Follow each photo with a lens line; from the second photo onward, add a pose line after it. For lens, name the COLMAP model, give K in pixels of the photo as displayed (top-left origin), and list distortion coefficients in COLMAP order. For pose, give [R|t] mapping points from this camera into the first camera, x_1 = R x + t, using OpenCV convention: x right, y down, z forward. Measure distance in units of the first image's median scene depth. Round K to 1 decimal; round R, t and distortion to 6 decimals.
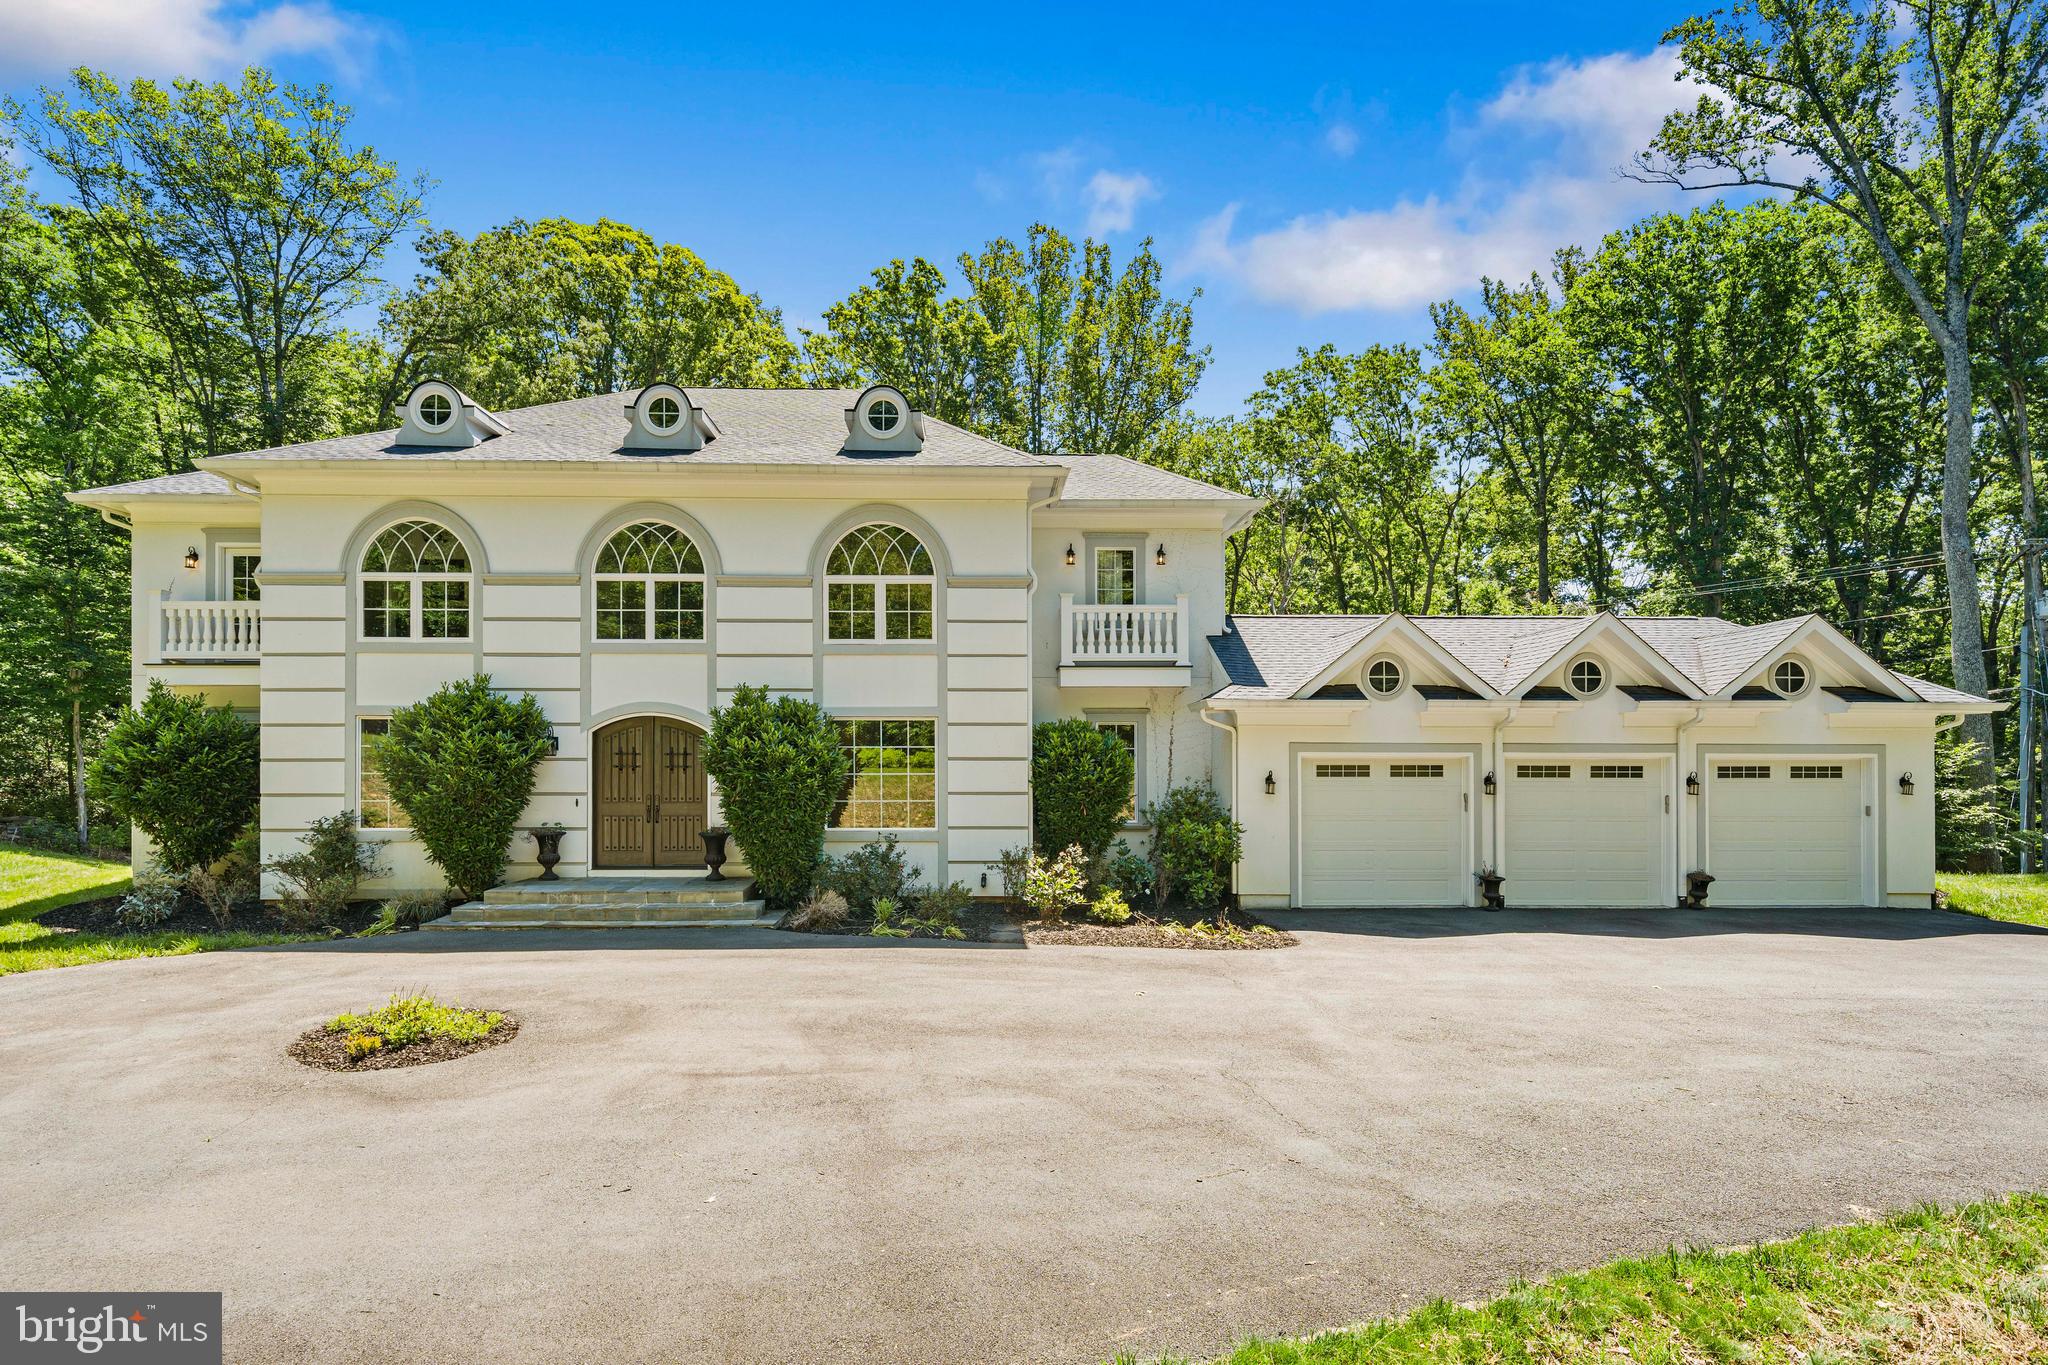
lens RADIAL K [[1010.4, 0, 1024.0], [0, 1010.4, 682.5], [0, 0, 1]] dist [0.003137, -0.000600]
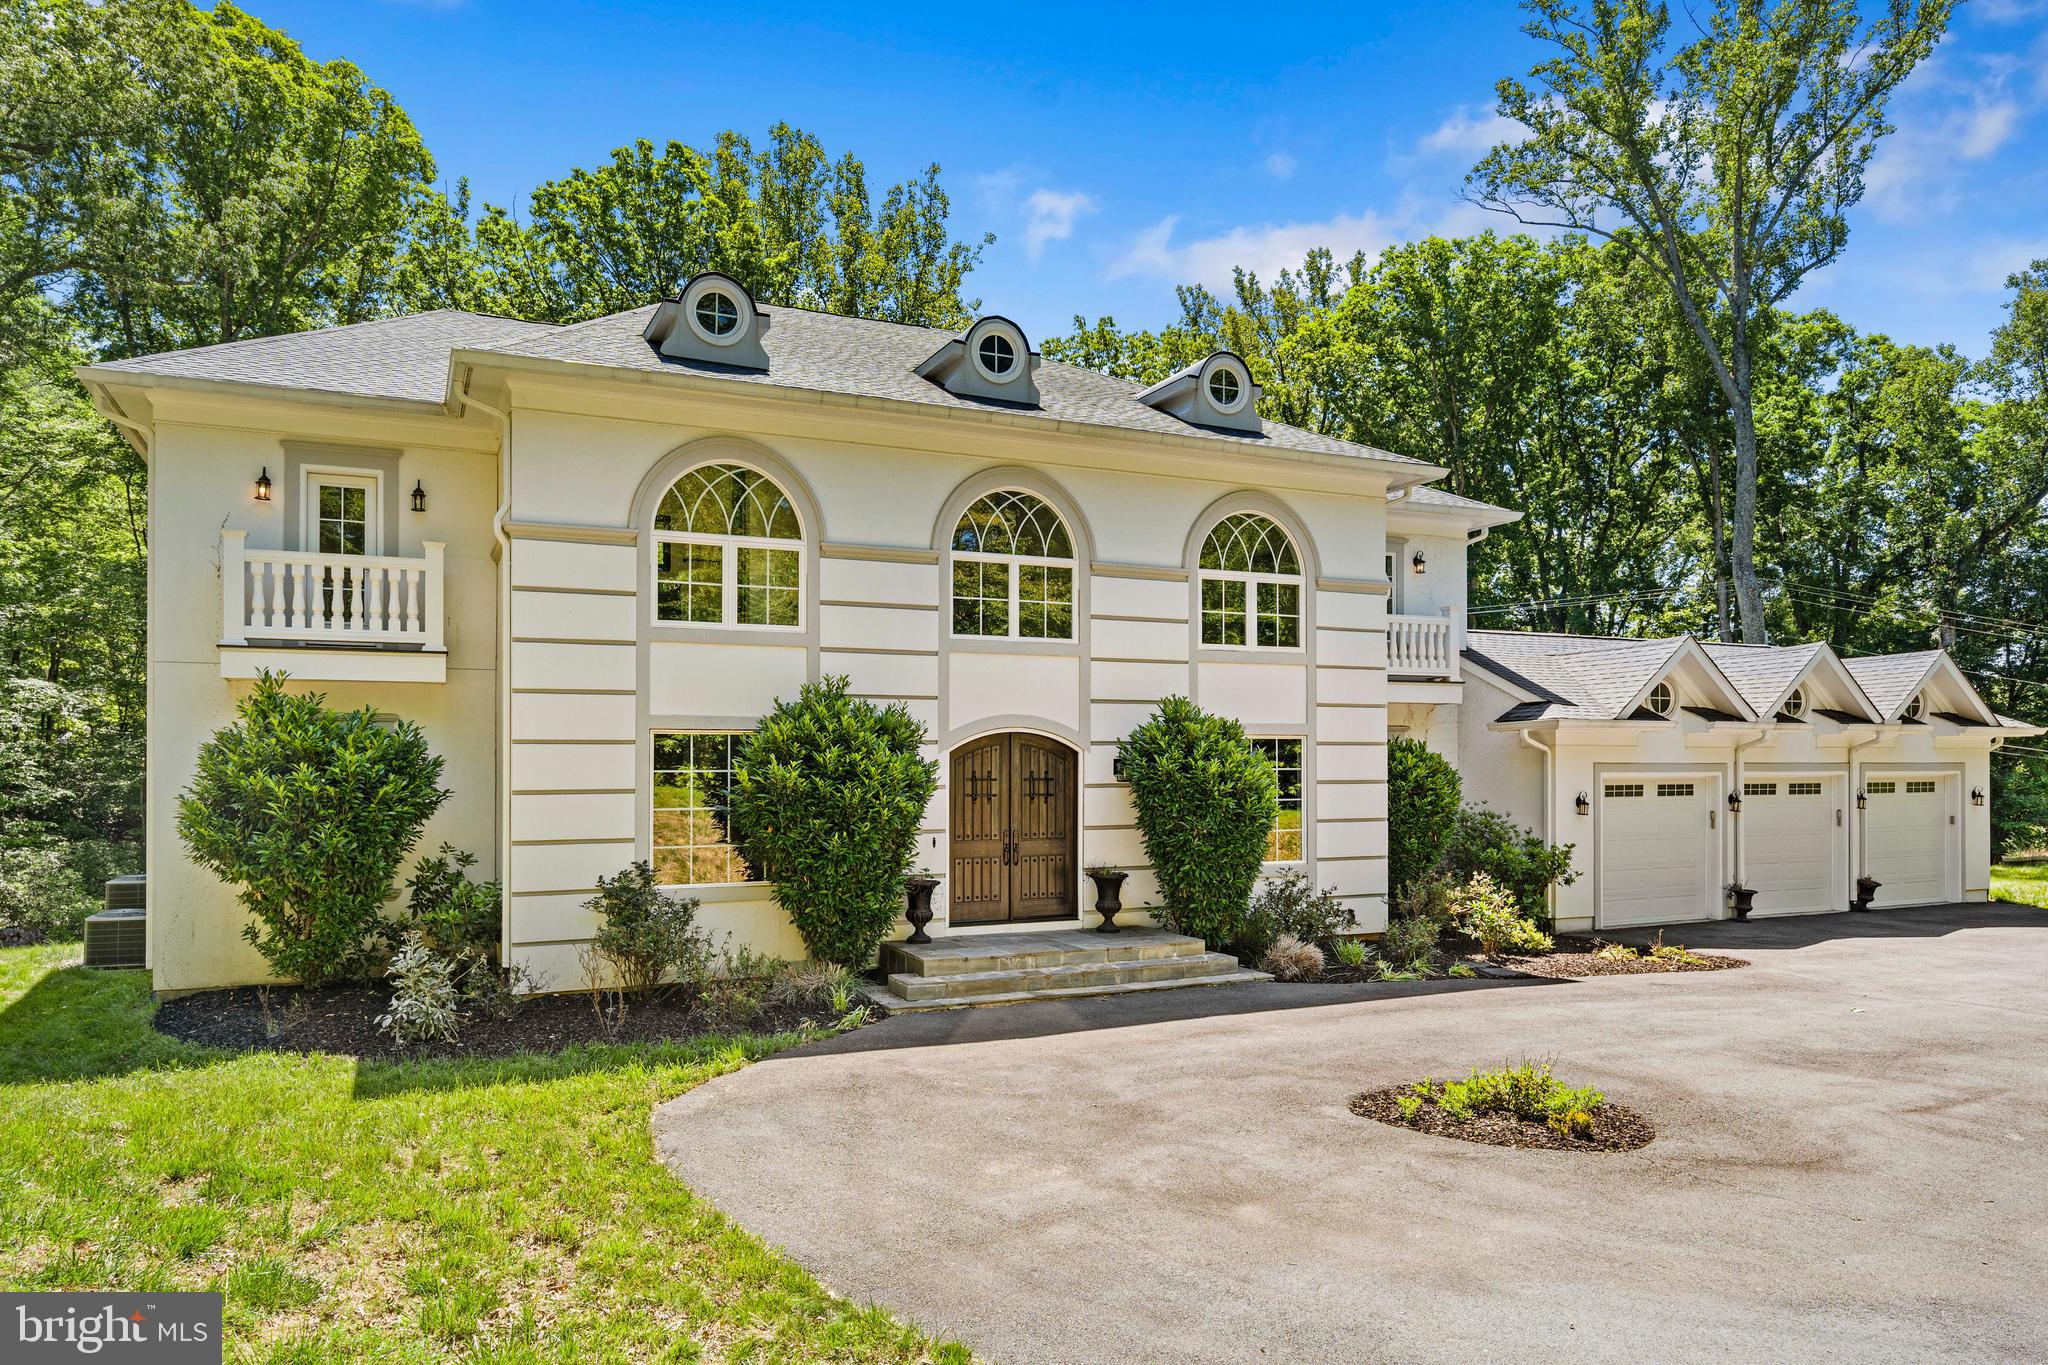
lens RADIAL K [[1209.2, 0, 1024.0], [0, 1209.2, 682.5], [0, 0, 1]] dist [0.005714, -0.000234]
pose [[0.930301, 0.021200, 0.366184, -0.703938], [-0.020031, 0.999775, -0.006991, 0.000286], [-0.366250, -0.000832, 0.930516, 0.101842]]
